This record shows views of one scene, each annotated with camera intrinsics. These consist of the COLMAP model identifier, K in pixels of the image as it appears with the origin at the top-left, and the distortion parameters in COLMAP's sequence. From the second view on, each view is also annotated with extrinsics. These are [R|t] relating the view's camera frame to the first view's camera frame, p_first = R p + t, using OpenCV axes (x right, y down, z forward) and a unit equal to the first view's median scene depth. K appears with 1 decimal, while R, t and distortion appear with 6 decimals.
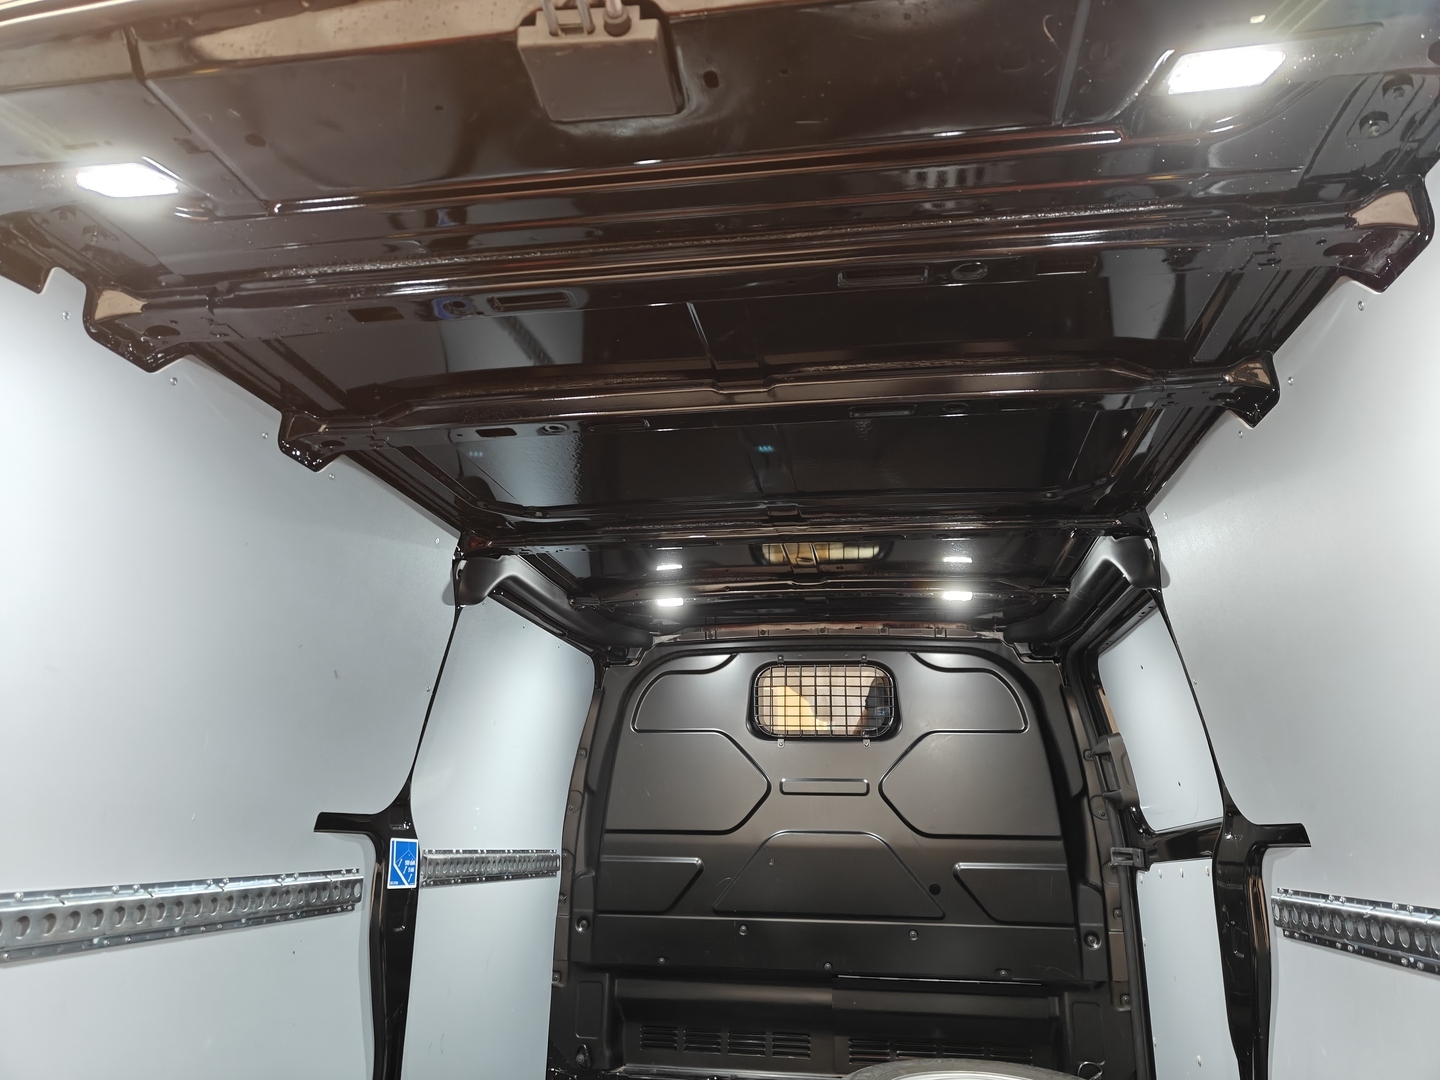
lens RADIAL K [[998.0, 0, 723.9], [0, 998.0, 541.6], [0, 0, 1]] dist [0.010866, -0.003067]
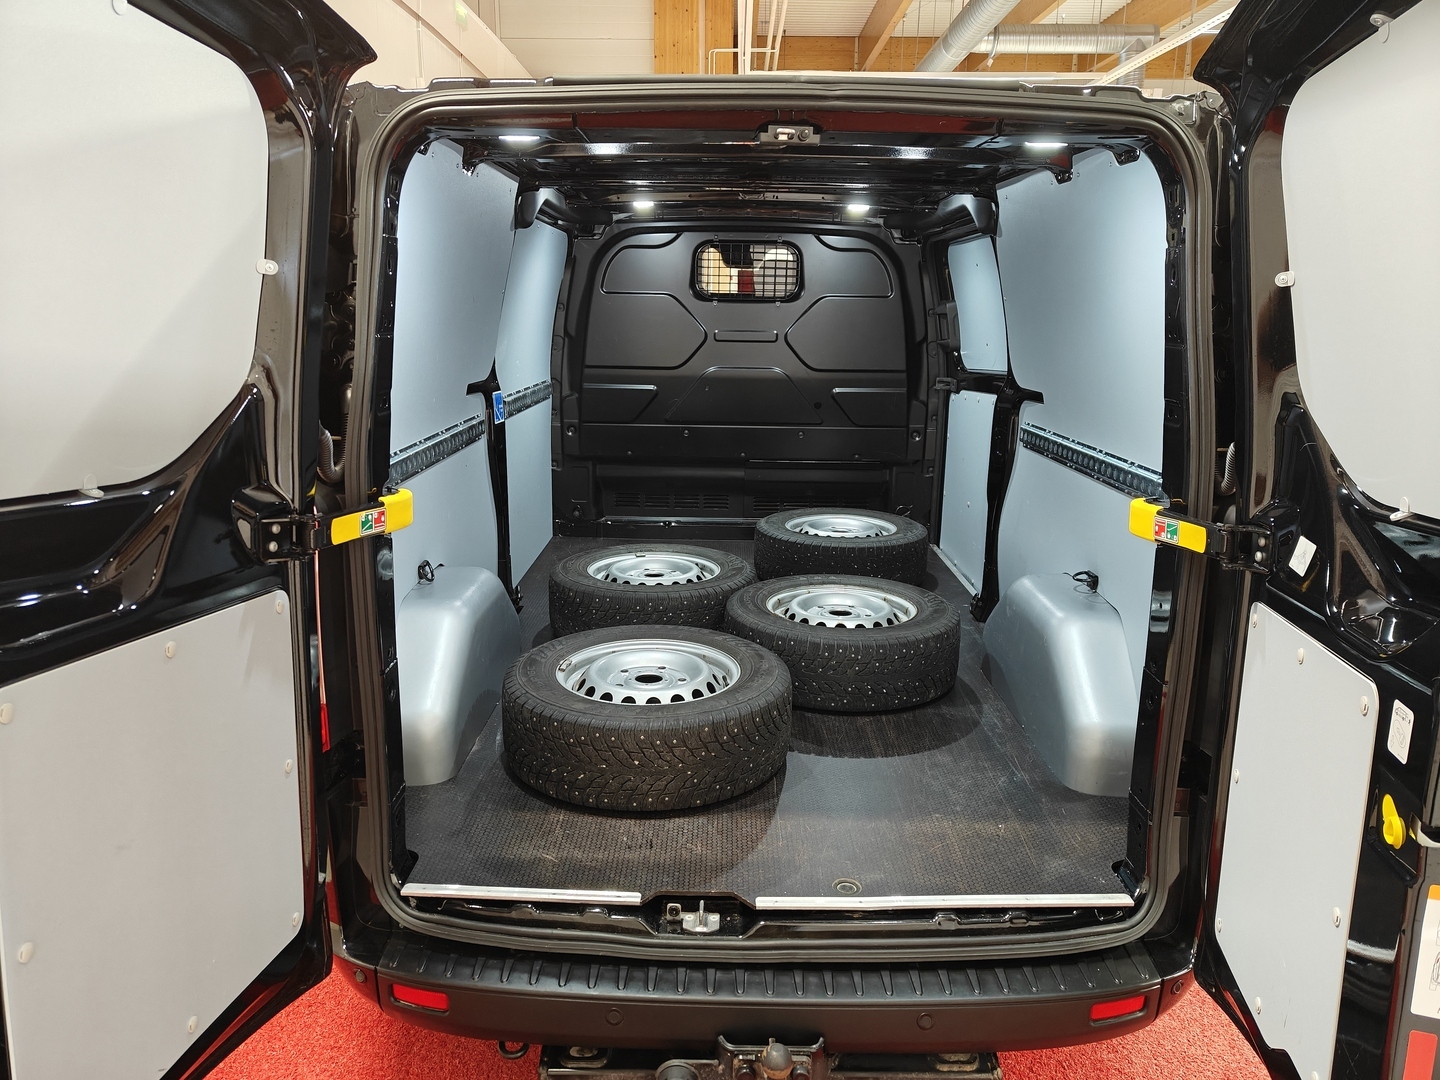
lens RADIAL K [[998.0, 0, 715.4], [0, 998.0, 546.6], [0, 0, 1]] dist [0.010866, -0.003067]
pose [[0.988911, -0.032968, 0.144801, -0.159849], [-0.043541, 0.867831, 0.494947, -0.194996], [-0.141981, -0.495764, 0.856773, -0.344001]]
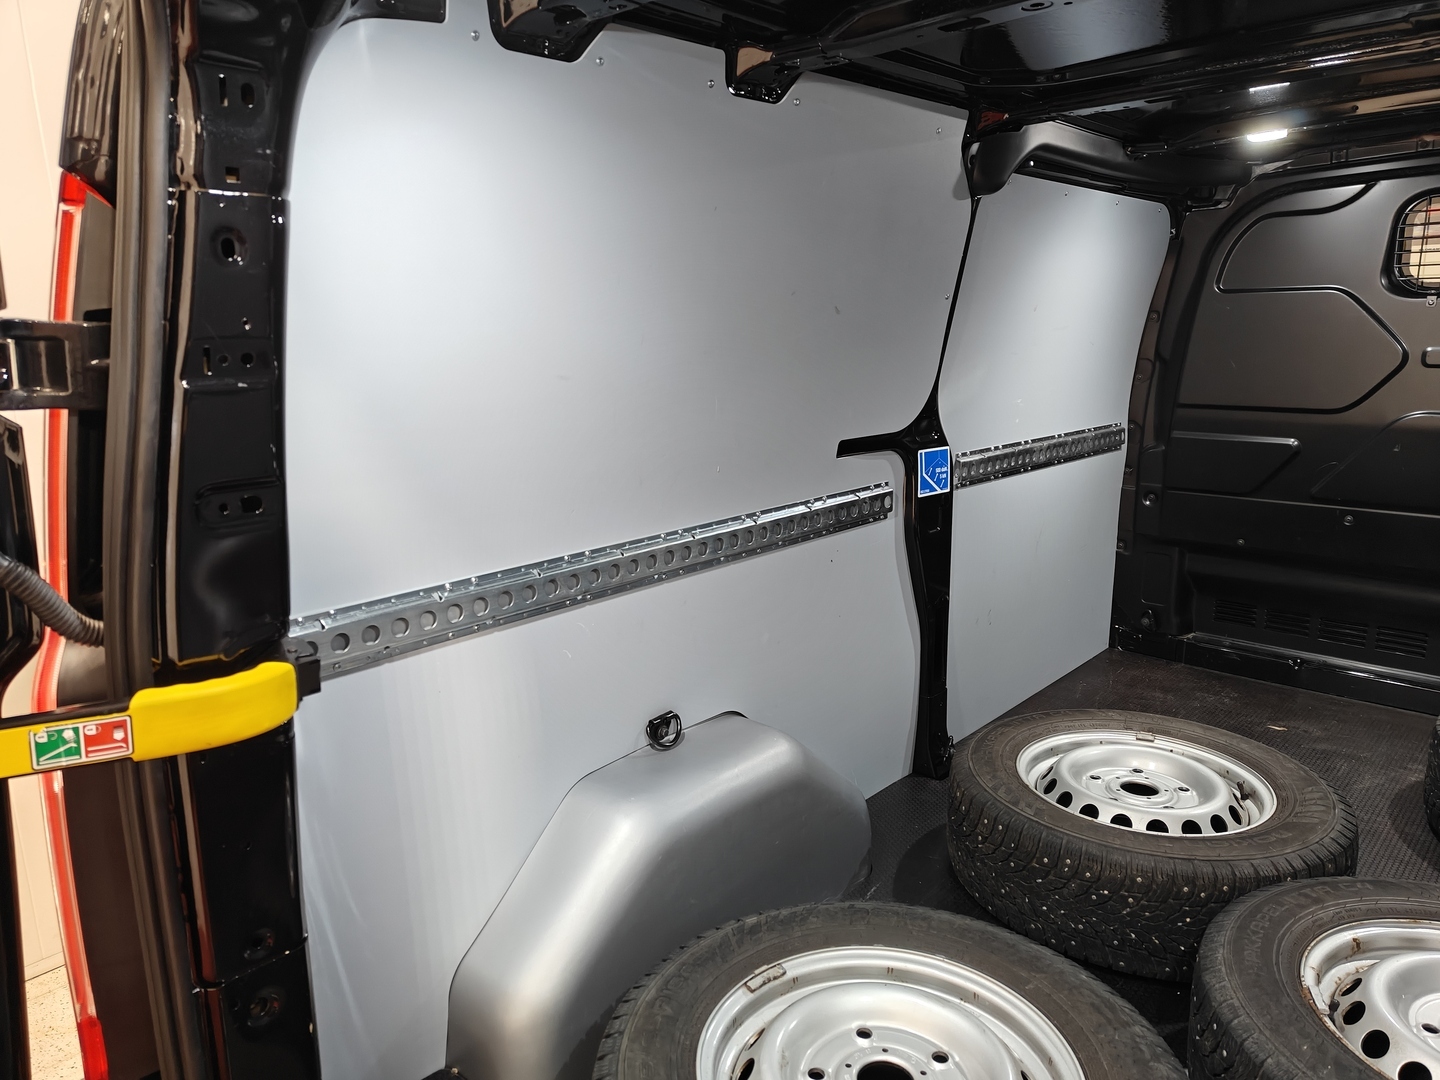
lens RADIAL K [[998.0, 0, 708.6], [0, 998.0, 539.7], [0, 0, 1]] dist [0.010866, -0.003067]
pose [[0.829042, 0.091617, -0.551629, 0.041345], [0.183223, 0.887522, 0.422769, -0.064705], [0.528316, -0.451565, 0.719007, 0.083748]]
